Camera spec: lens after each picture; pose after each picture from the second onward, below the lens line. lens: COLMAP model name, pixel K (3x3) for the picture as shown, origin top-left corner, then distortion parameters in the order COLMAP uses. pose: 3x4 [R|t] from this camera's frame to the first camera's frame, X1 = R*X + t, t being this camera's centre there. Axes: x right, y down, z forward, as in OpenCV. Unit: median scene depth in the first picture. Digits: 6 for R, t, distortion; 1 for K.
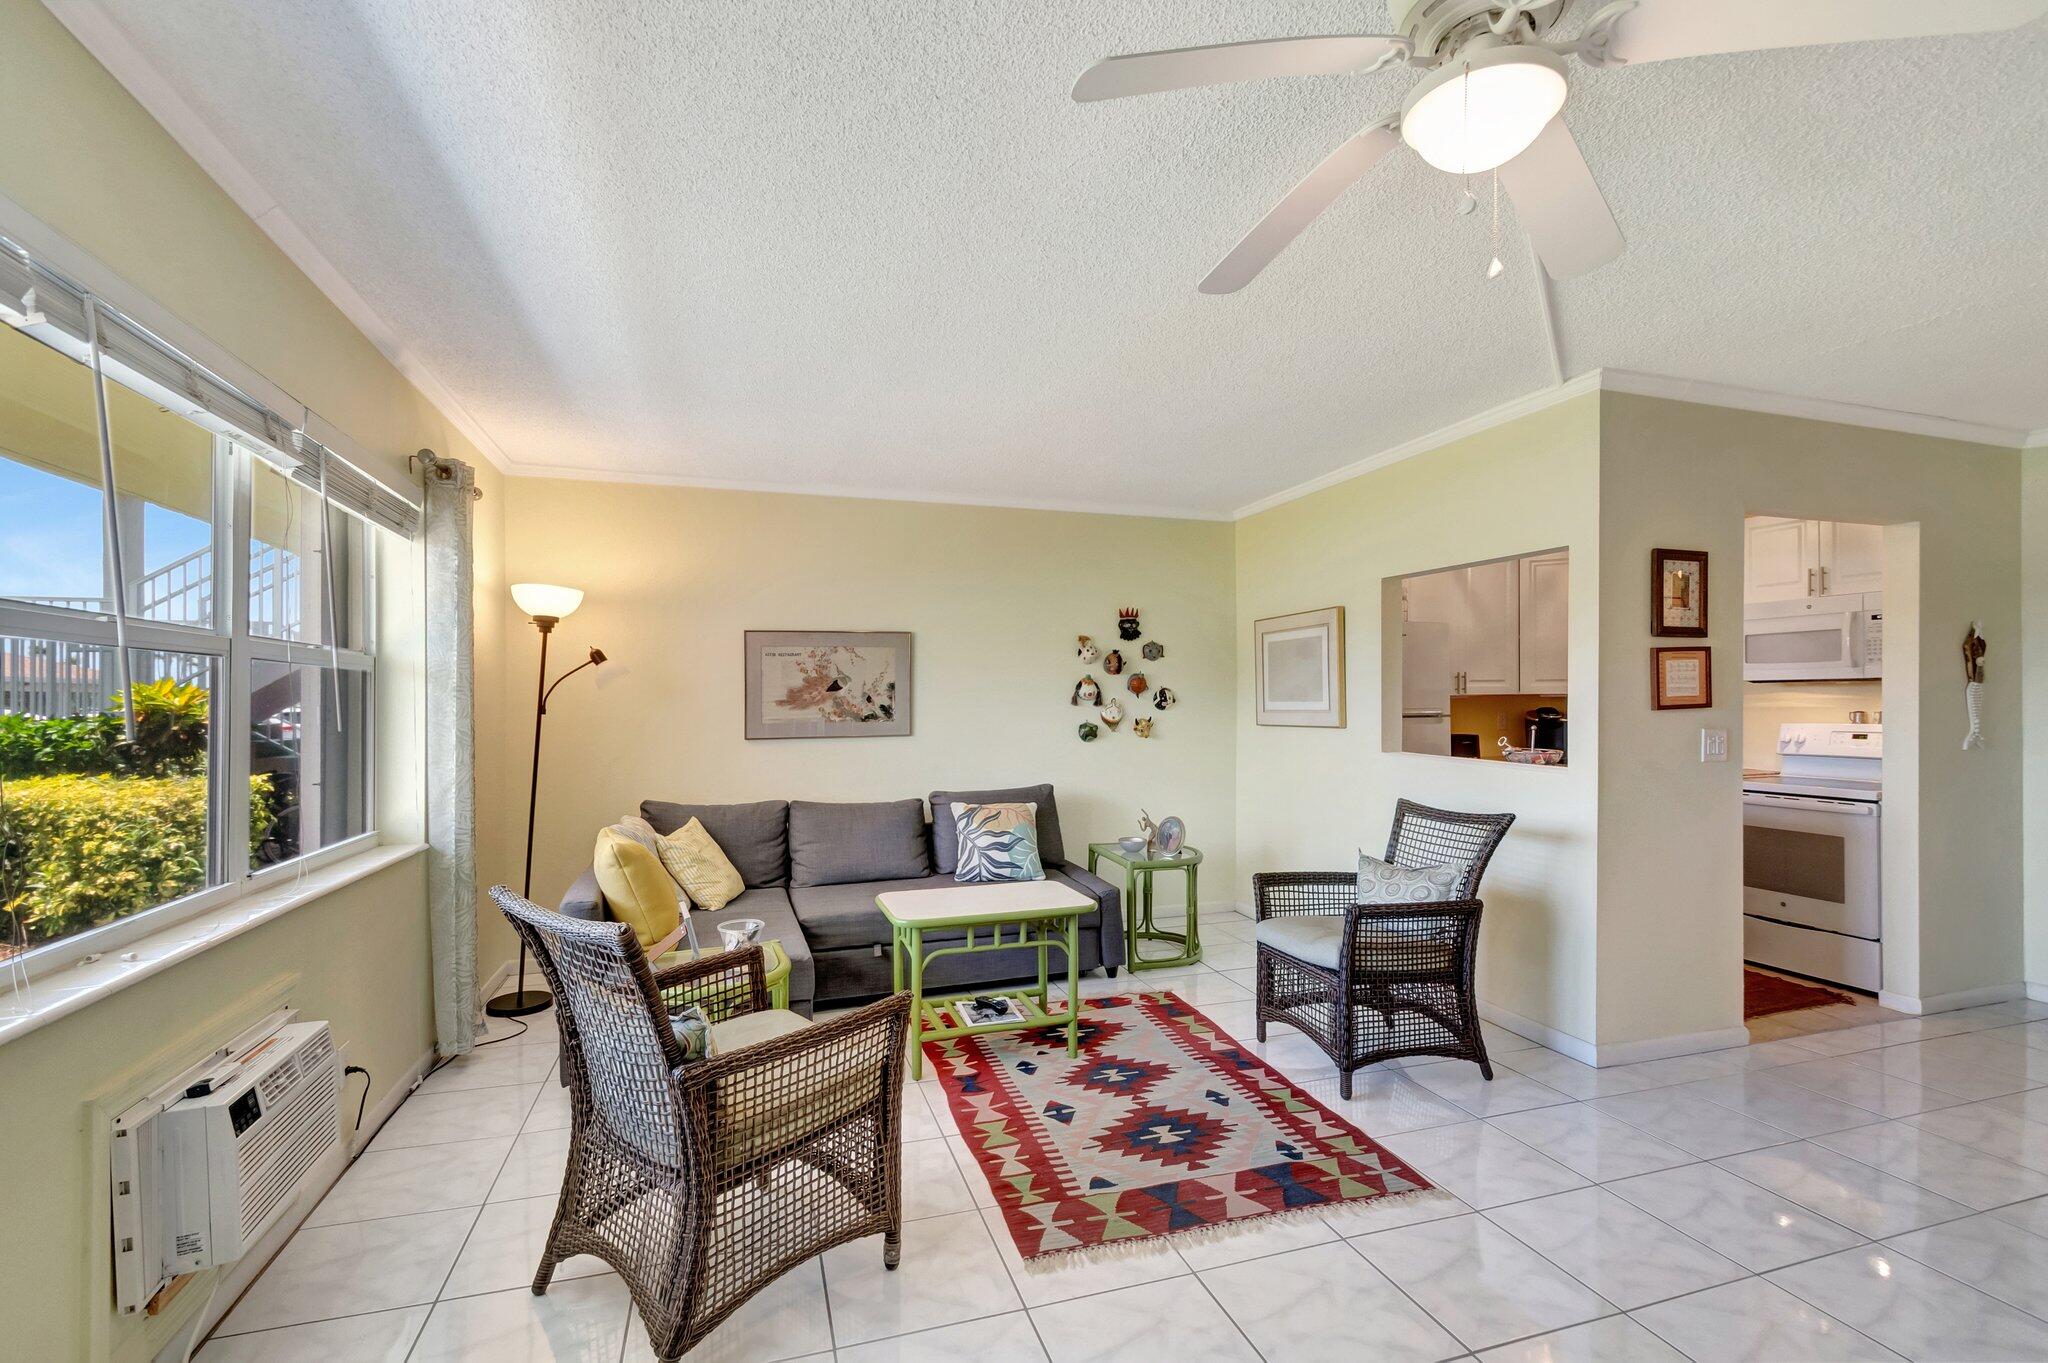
lens RADIAL K [[911.6, 0, 1030.8], [0, 911.6, 689.3], [0, 0, 1]] dist [-0.000840, -0.003530]
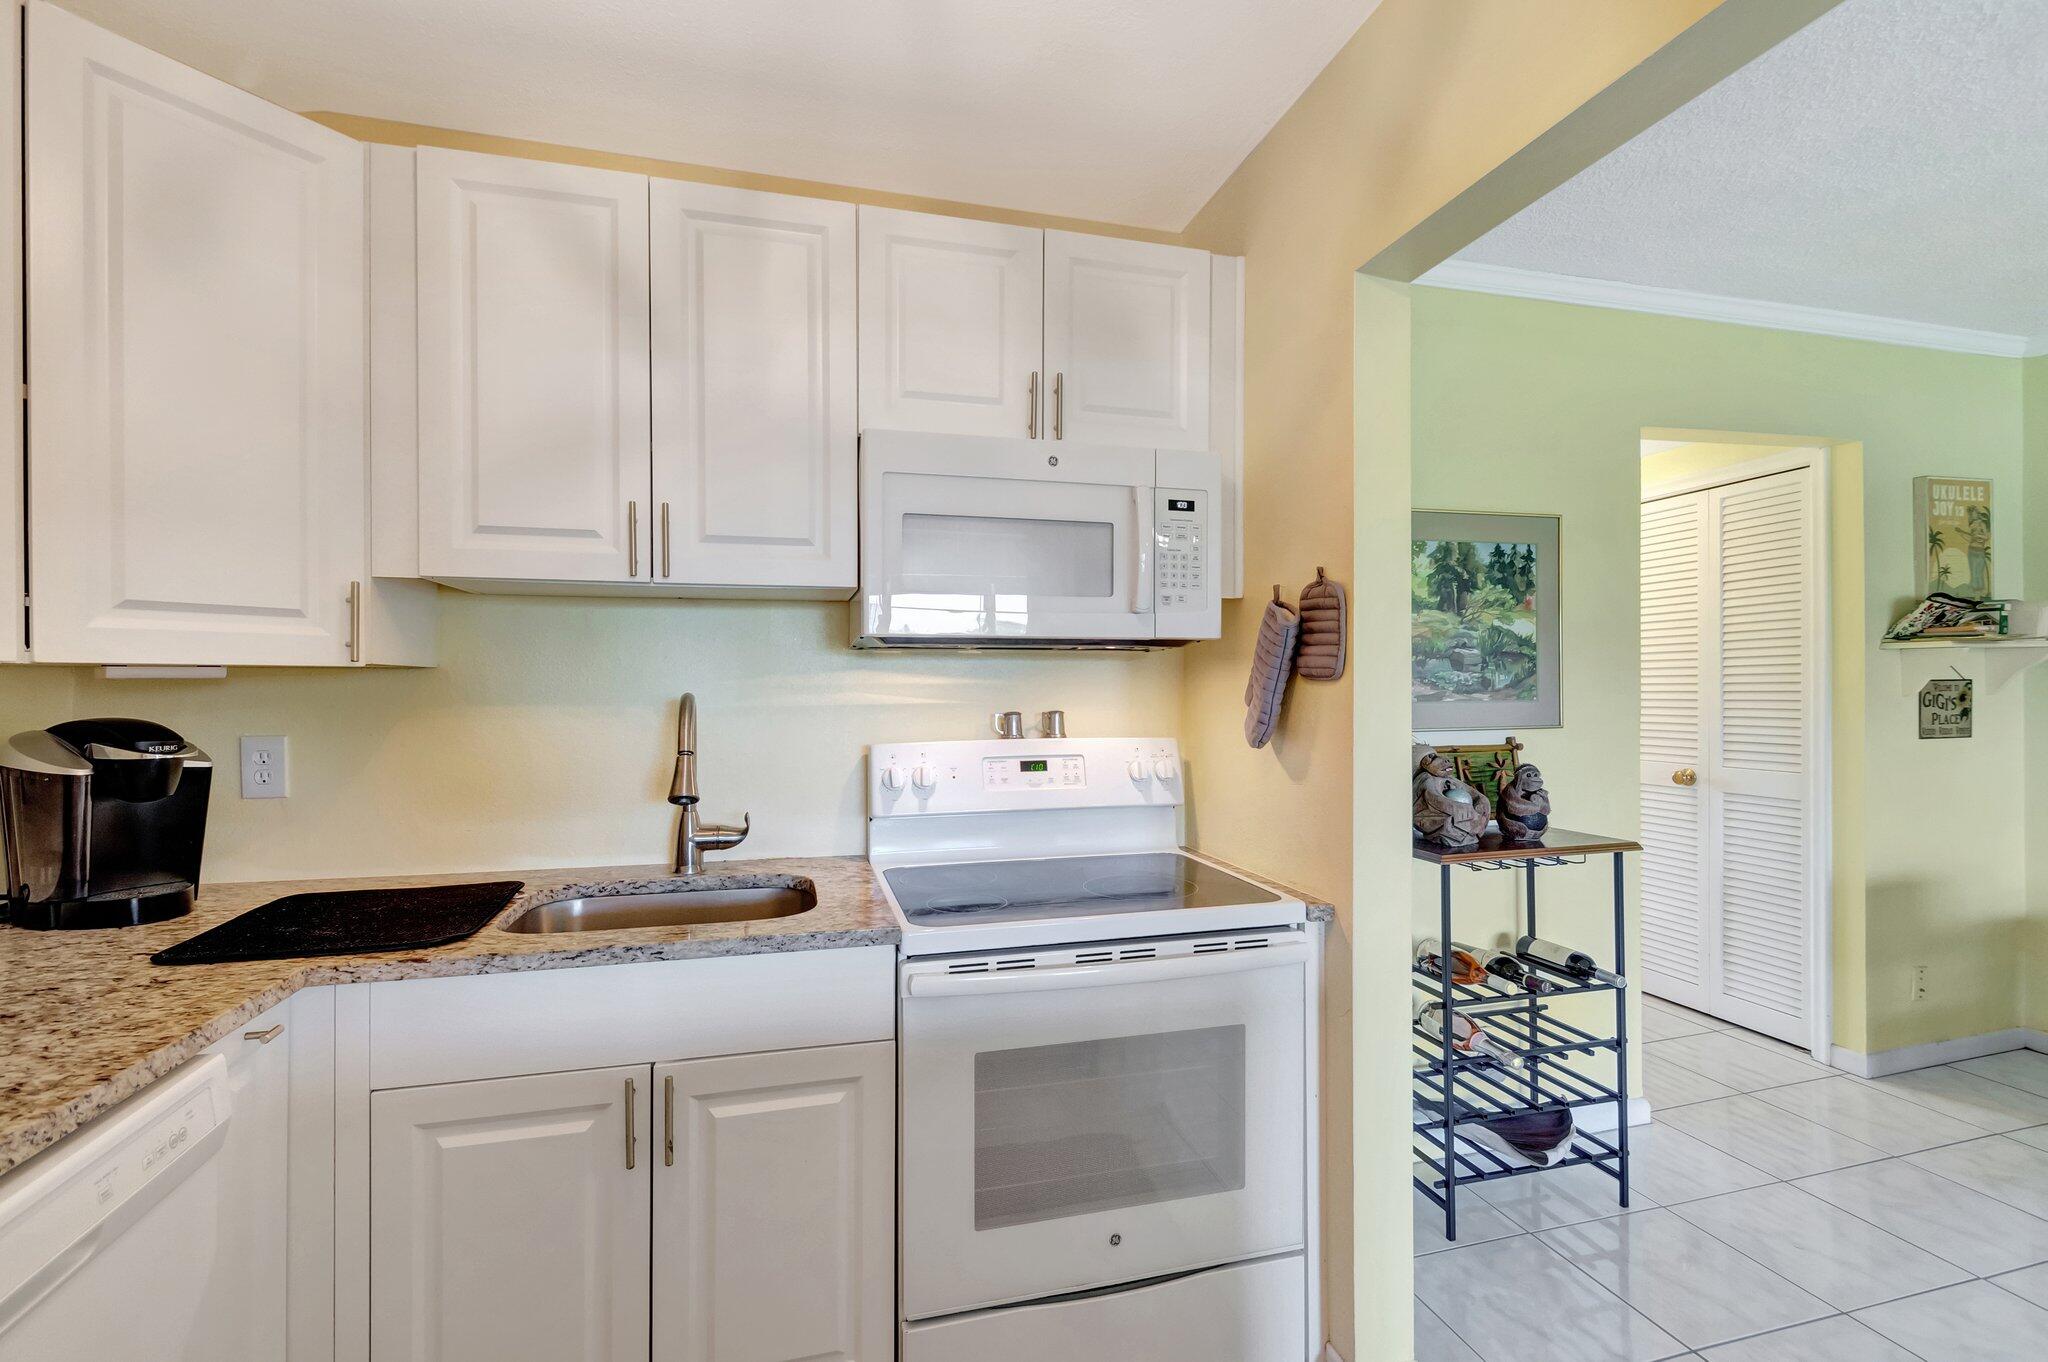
lens RADIAL K [[911.6, 0, 1018.5], [0, 911.6, 692.6], [0, 0, 1]] dist [-0.000840, -0.003530]
pose [[0.058938, 0.001010, 0.998261, 0.606839], [-0.007286, 0.999973, -0.000582, 0.019837], [-0.998235, -0.007239, 0.058944, 1.354495]]
